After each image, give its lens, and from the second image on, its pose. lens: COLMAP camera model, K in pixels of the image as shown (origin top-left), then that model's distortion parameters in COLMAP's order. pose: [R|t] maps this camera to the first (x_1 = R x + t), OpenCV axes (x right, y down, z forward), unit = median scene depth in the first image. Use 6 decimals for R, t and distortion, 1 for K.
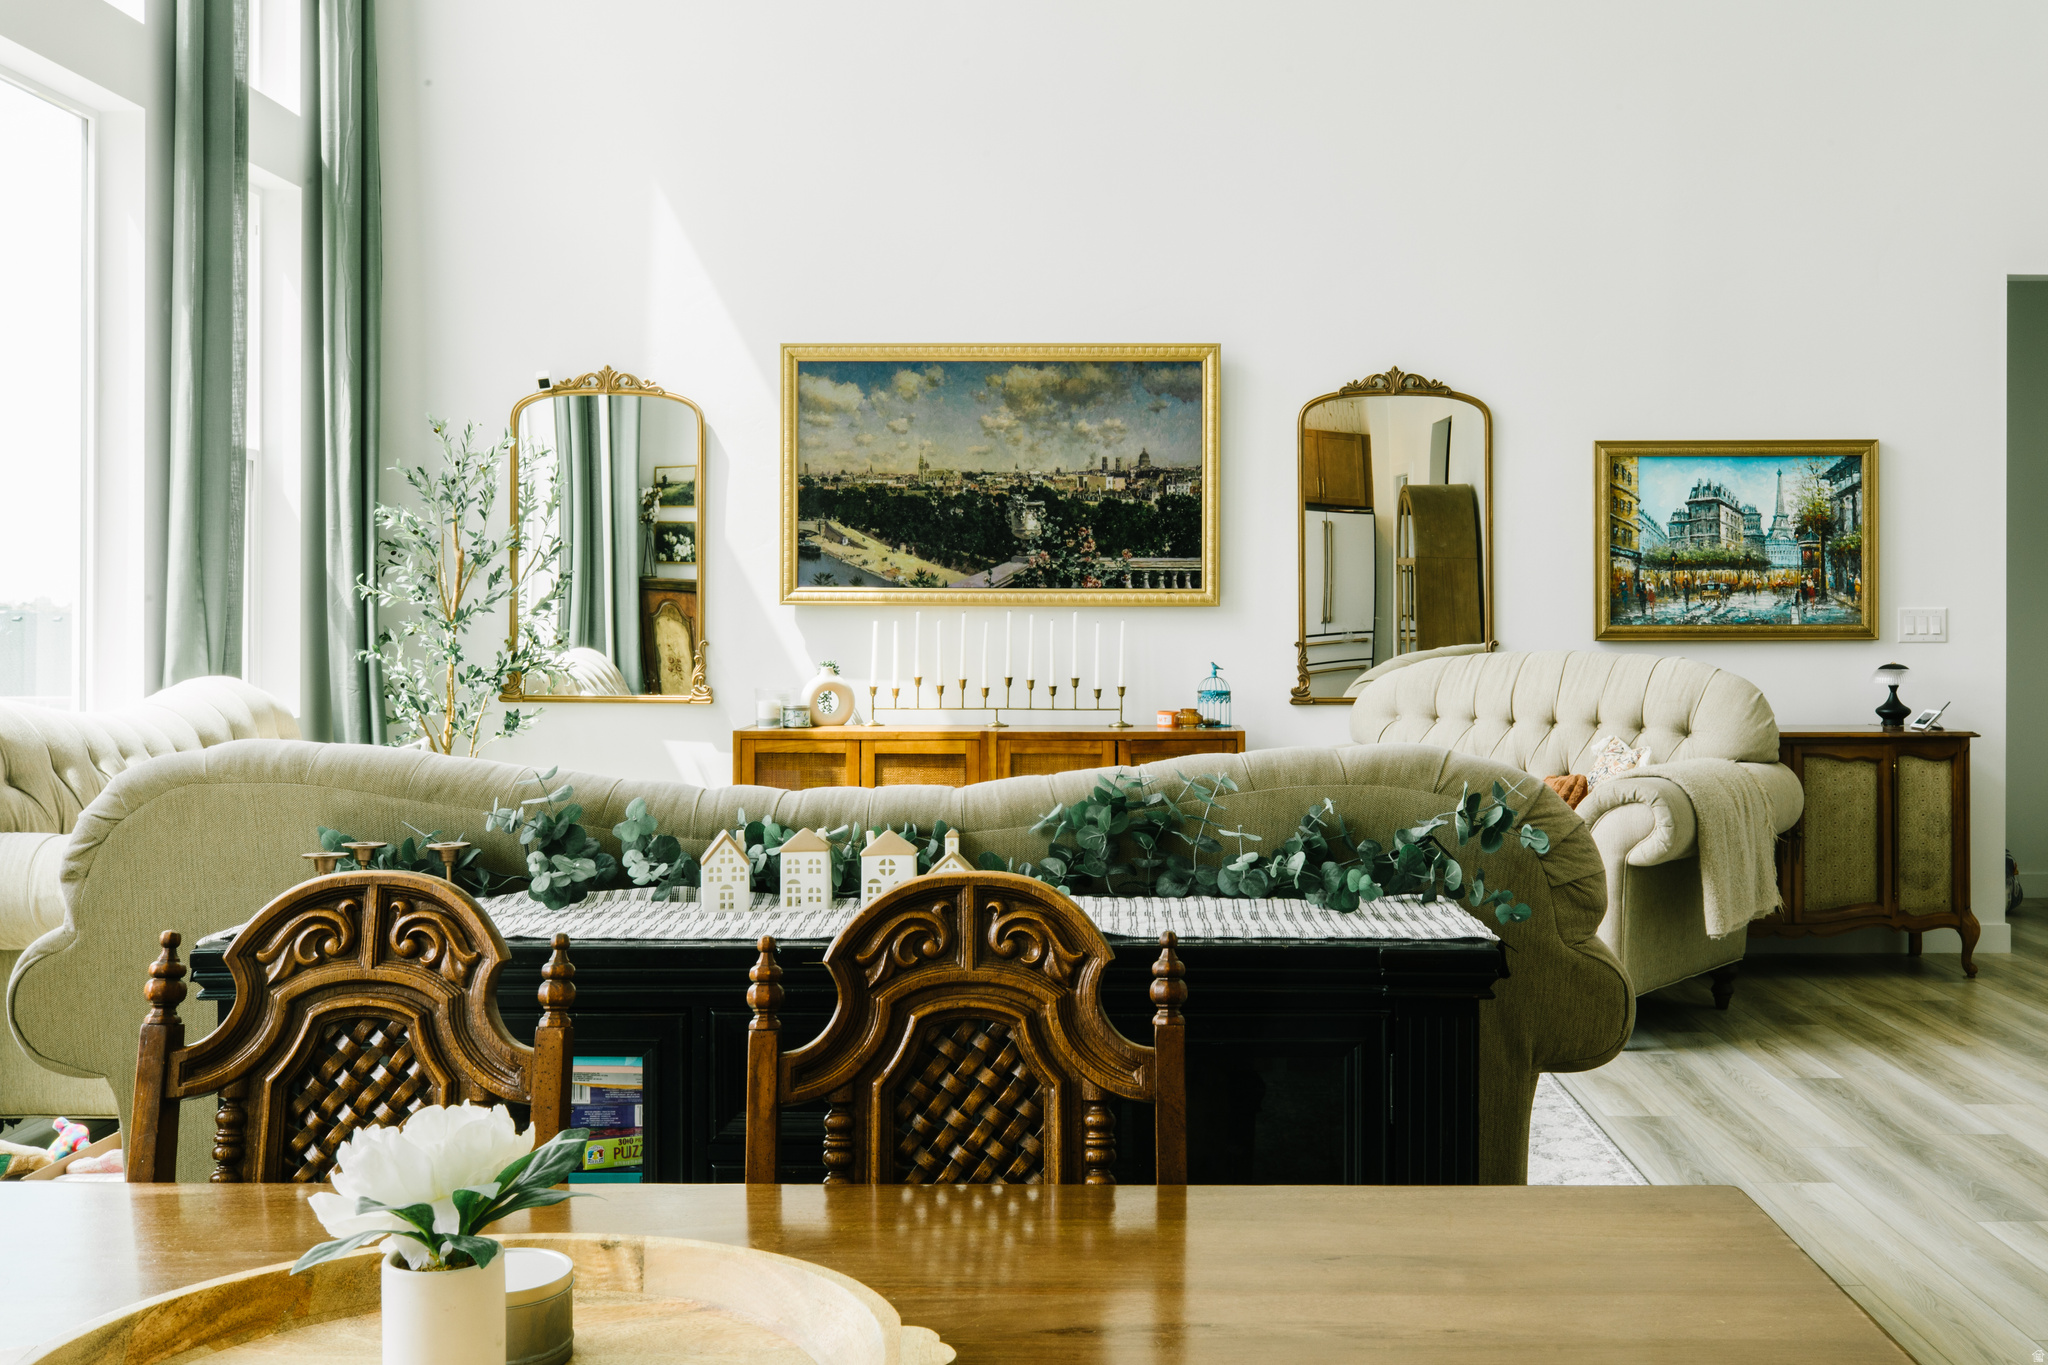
lens RADIAL K [[1956.4, 0, 1104.0], [0, 1956.4, 605.9], [0, 0, 1]] dist [0.000622, -0.012341]
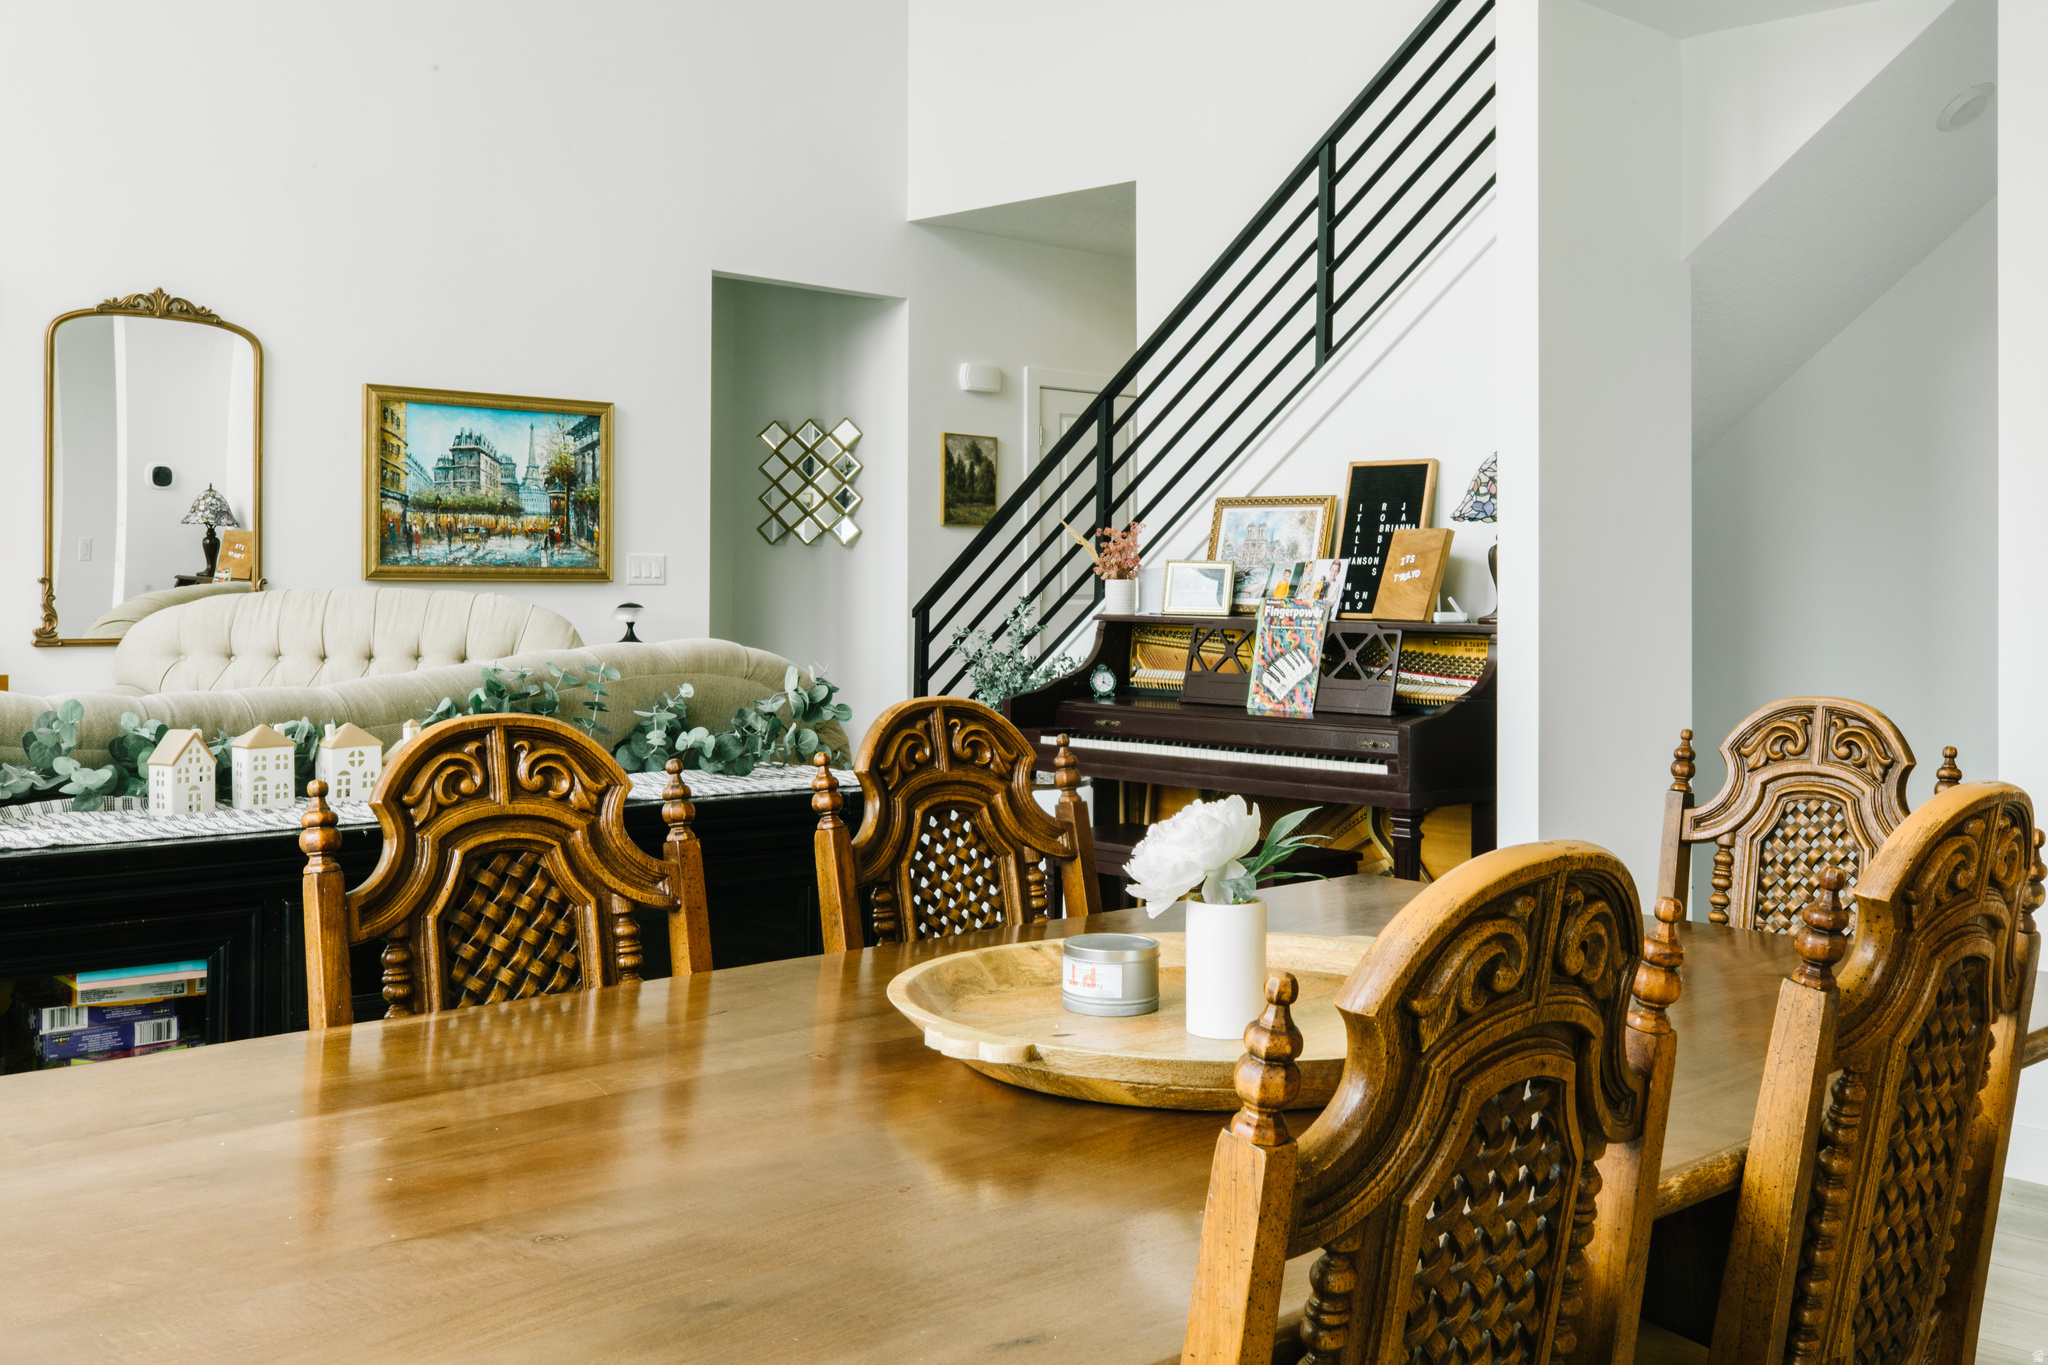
lens RADIAL K [[1956.4, 0, 1104.0], [0, 1956.4, 605.9], [0, 0, 1]] dist [0.000622, -0.012341]
pose [[0.715081, 0.001068, 0.699041, -0.185115], [-0.014414, 0.999809, 0.013217, 0.012229], [-0.698893, -0.019528, 0.714960, 0.002874]]
